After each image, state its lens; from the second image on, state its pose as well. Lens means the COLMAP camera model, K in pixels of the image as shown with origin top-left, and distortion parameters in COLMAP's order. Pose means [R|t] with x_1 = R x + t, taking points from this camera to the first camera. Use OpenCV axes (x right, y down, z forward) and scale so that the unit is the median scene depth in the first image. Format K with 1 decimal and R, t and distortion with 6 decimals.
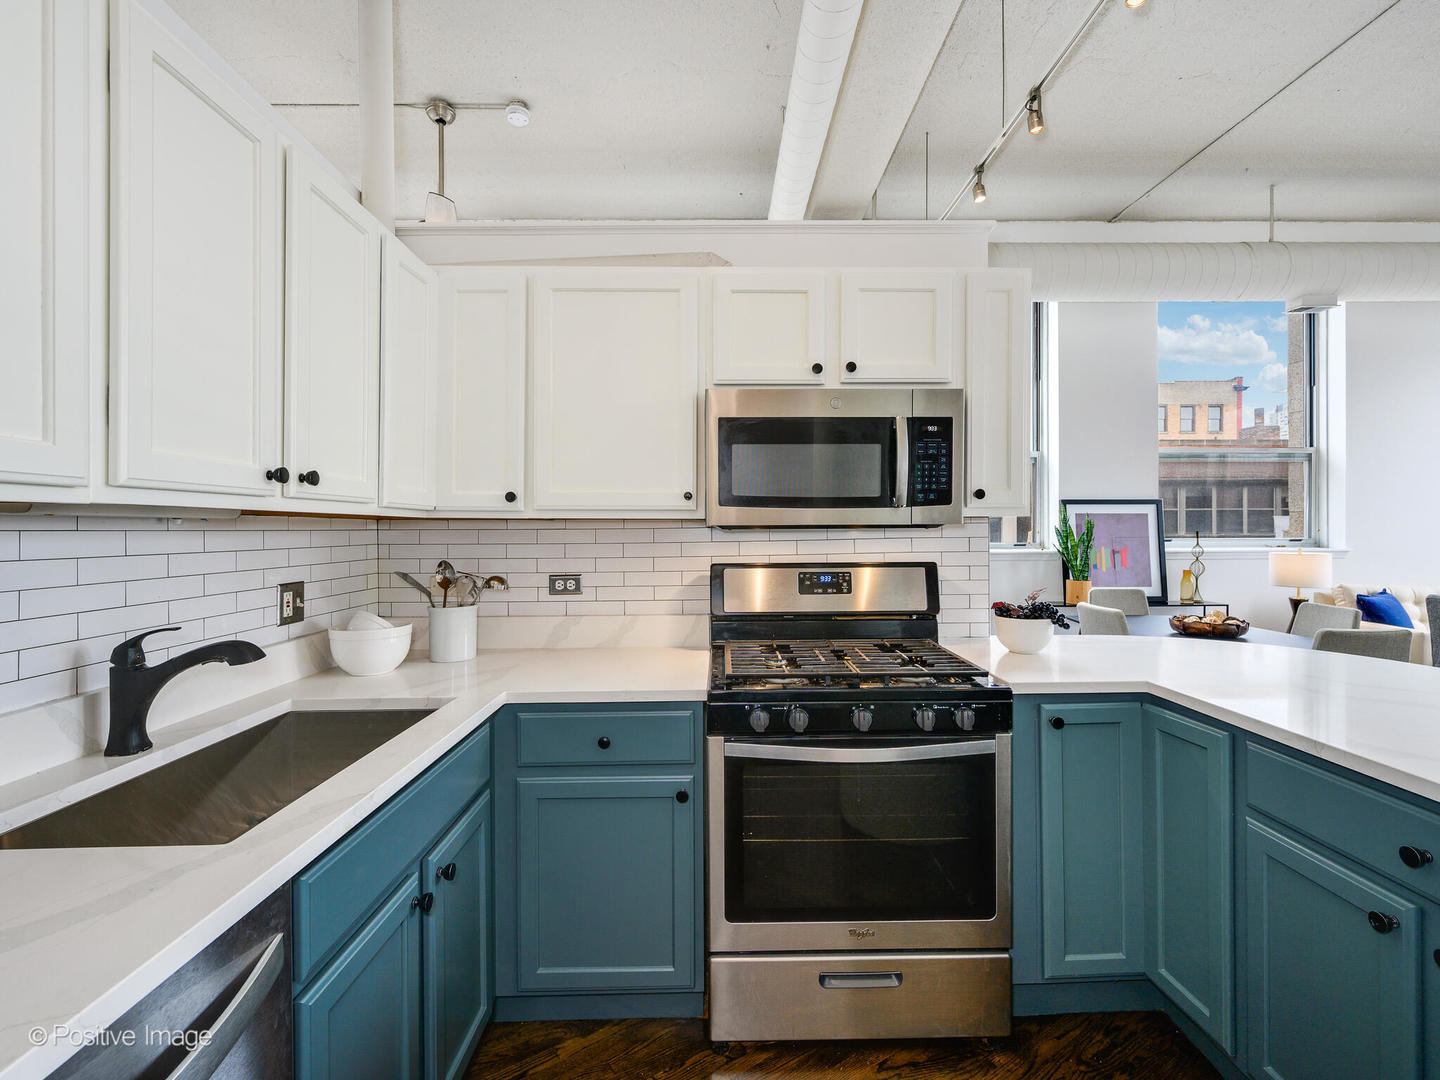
lens RADIAL K [[660.3, 0, 733.9], [0, 660.3, 529.2], [0, 0, 1]] dist [0.001338, 0.000456]
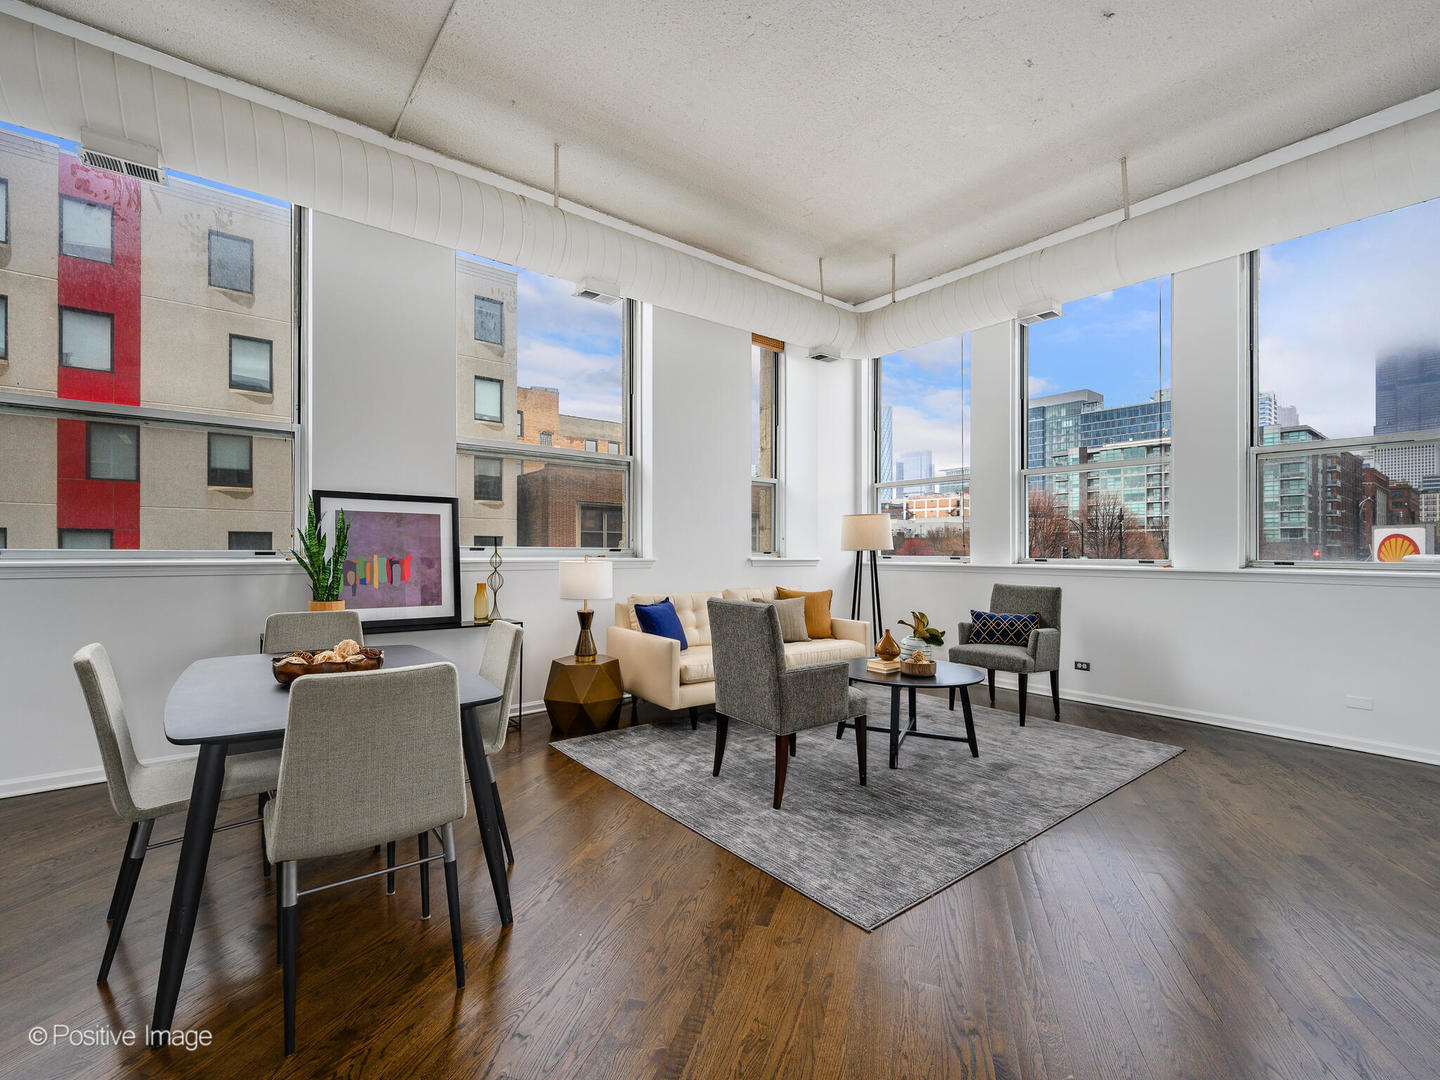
lens RADIAL K [[643.0, 0, 720.0], [0, 643.0, 540.0], [0, 0, 1]] dist [-0.002113, -0.000111]
pose [[0.793188, 0.017959, 0.608711, 0.575130], [-0.008358, 0.999792, -0.018606, 0.026520], [-0.608919, 0.009671, 0.793174, 0.230341]]
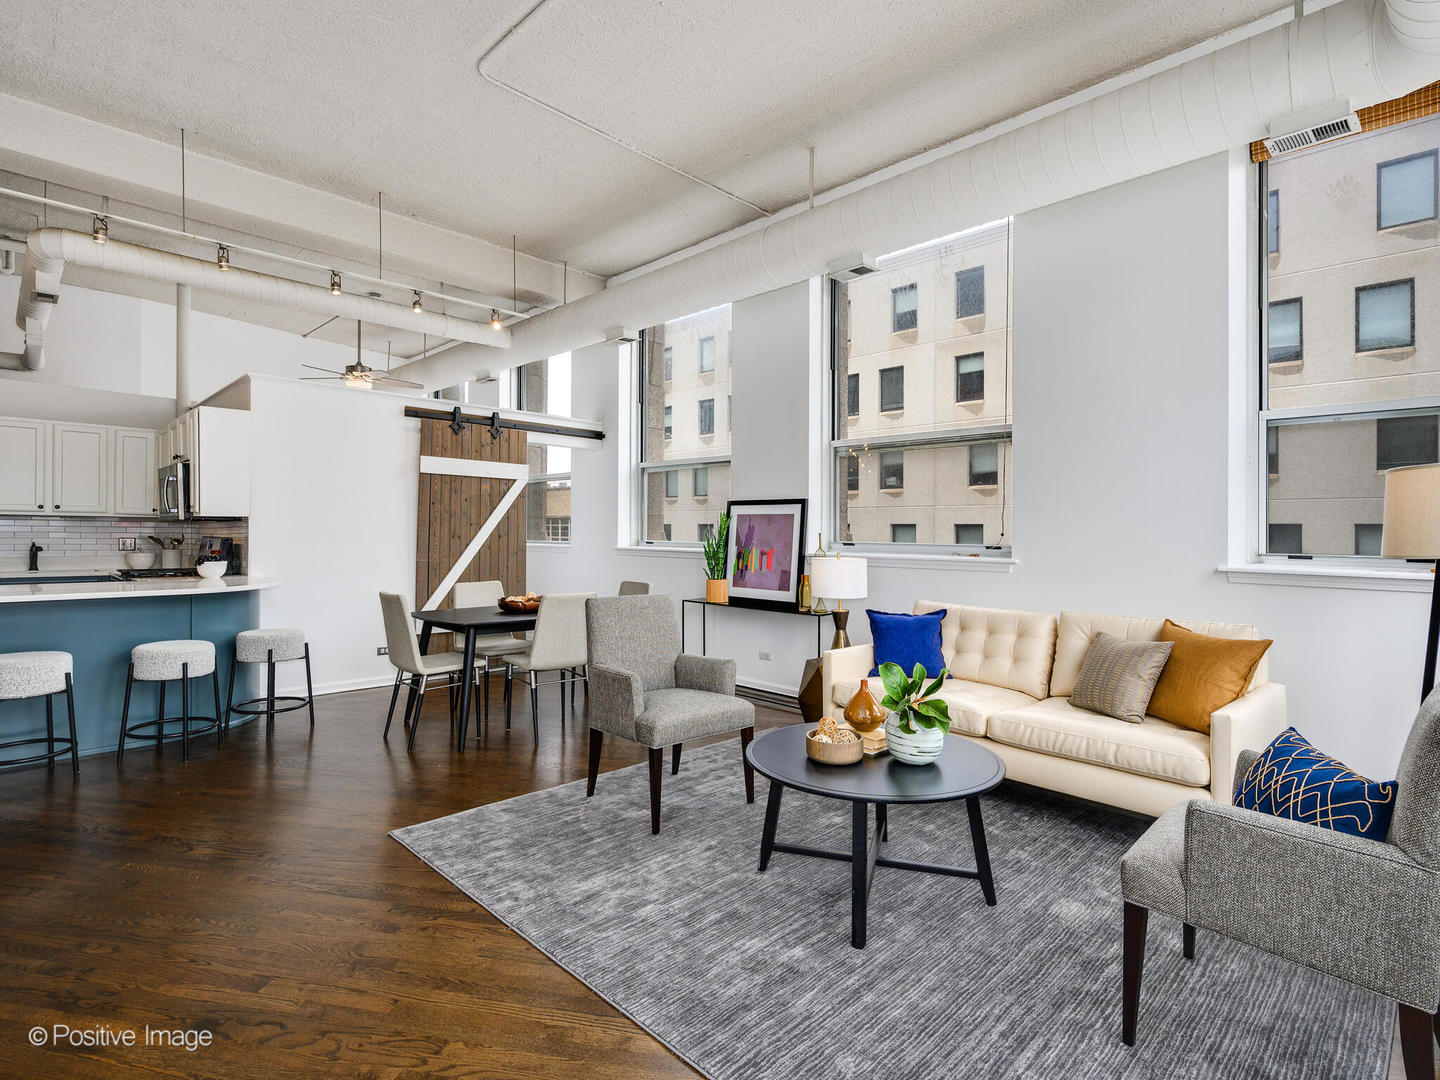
lens RADIAL K [[725.9, 0, 721.4], [0, 725.9, 531.4], [0, 0, 1]] dist [0.001174, -0.001006]
pose [[0.696964, 0.008521, -0.717056, 1.777590], [-0.014629, 0.999890, -0.002338, 0.007057], [0.716957, 0.012119, 0.697012, 0.283884]]
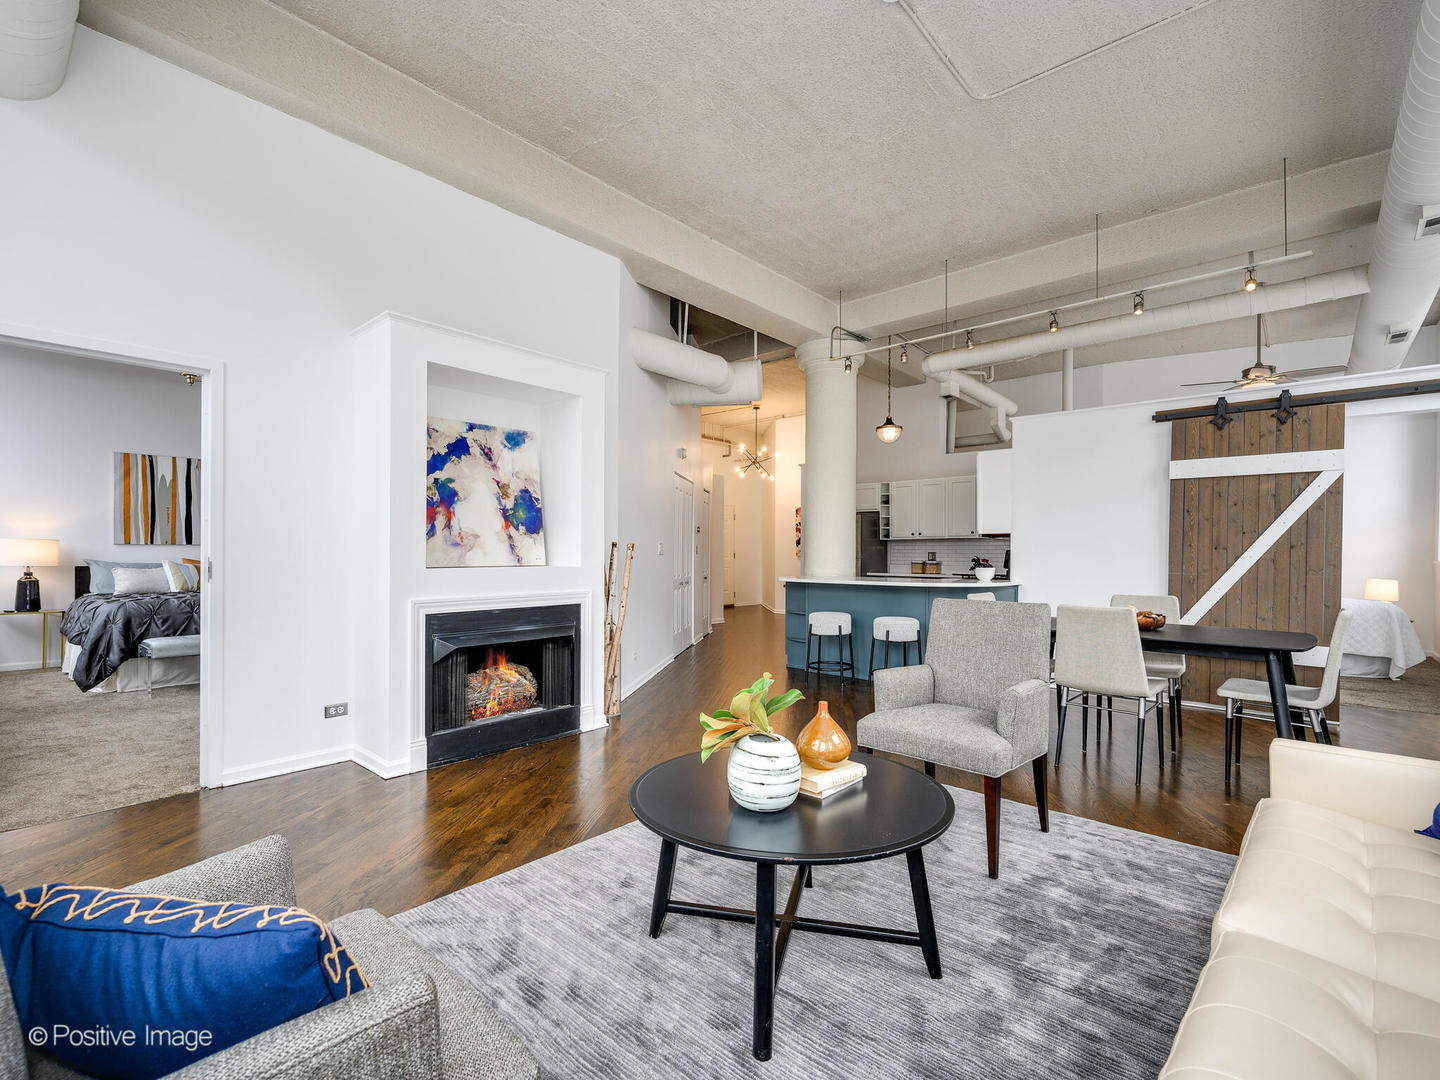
lens RADIAL K [[658.1, 0, 724.2], [0, 658.1, 556.7], [0, 0, 1]] dist [-0.000903, 0.000005]
pose [[-0.677668, 0.006529, -0.735339, 1.780880], [-0.000003, 0.999961, 0.008881, 0.029078], [0.735368, 0.006021, -0.677641, 1.125145]]
